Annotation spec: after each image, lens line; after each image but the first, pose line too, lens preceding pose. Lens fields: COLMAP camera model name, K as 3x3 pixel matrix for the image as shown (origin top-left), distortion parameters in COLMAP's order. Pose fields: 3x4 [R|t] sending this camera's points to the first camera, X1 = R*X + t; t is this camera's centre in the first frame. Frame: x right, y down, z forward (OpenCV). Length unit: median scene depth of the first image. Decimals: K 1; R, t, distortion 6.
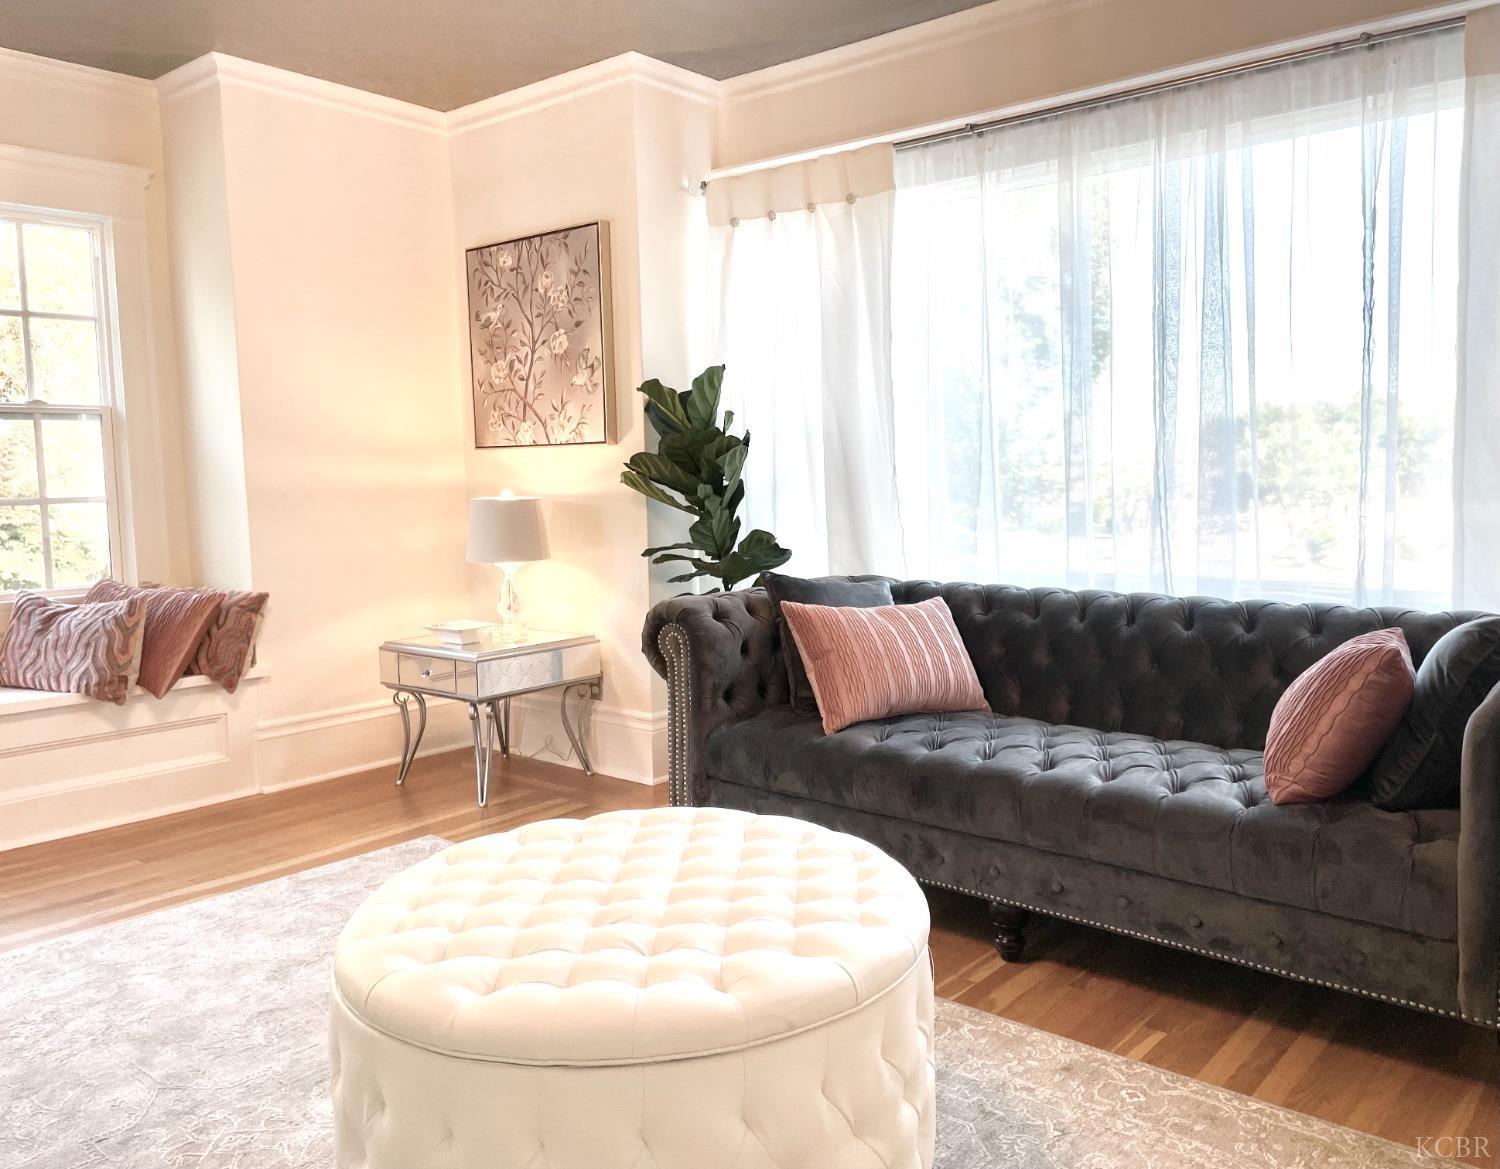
lens RADIAL K [[1218.8, 0, 750.0], [0, 1218.8, 584.5], [0, 0, 1]] dist [0.125143, -0.229465]
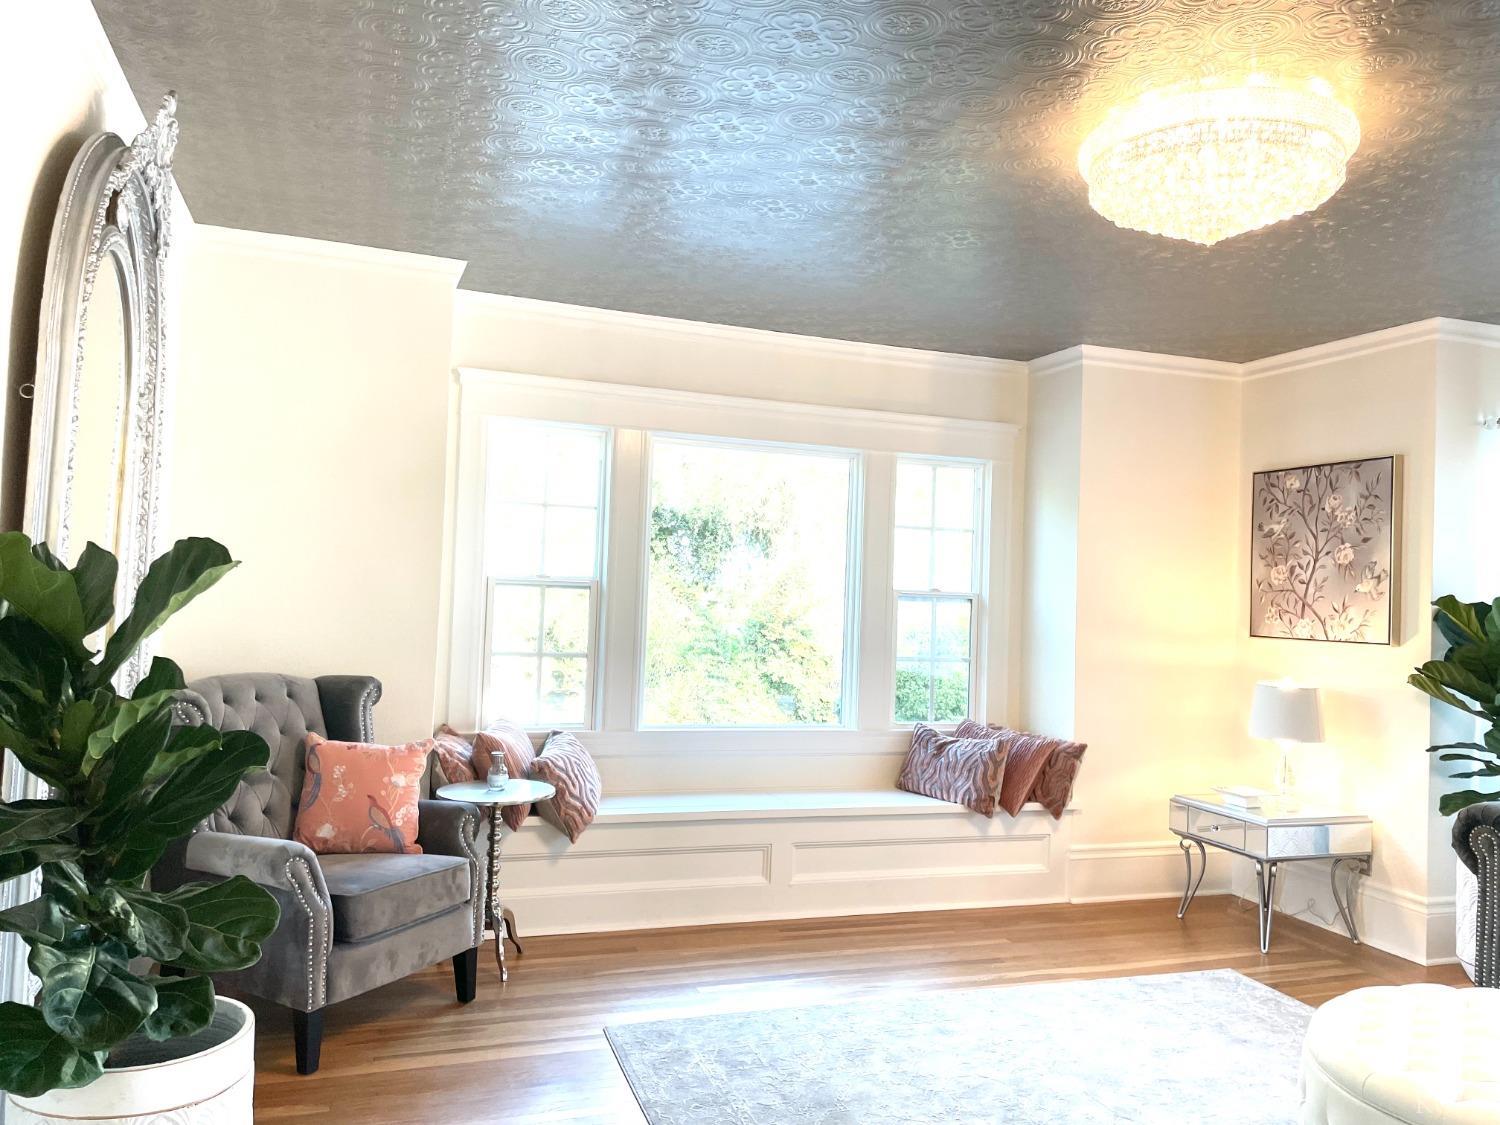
lens RADIAL K [[1142.5, 0, 750.0], [0, 1142.5, 562.5], [0, 0, 1]] dist [0.109295, -0.135368]
pose [[0.864829, 0.039327, -0.500523, -0.095505], [-0.102223, 0.989838, -0.098853, -0.025425], [0.491549, 0.136655, 0.860061, -0.230688]]
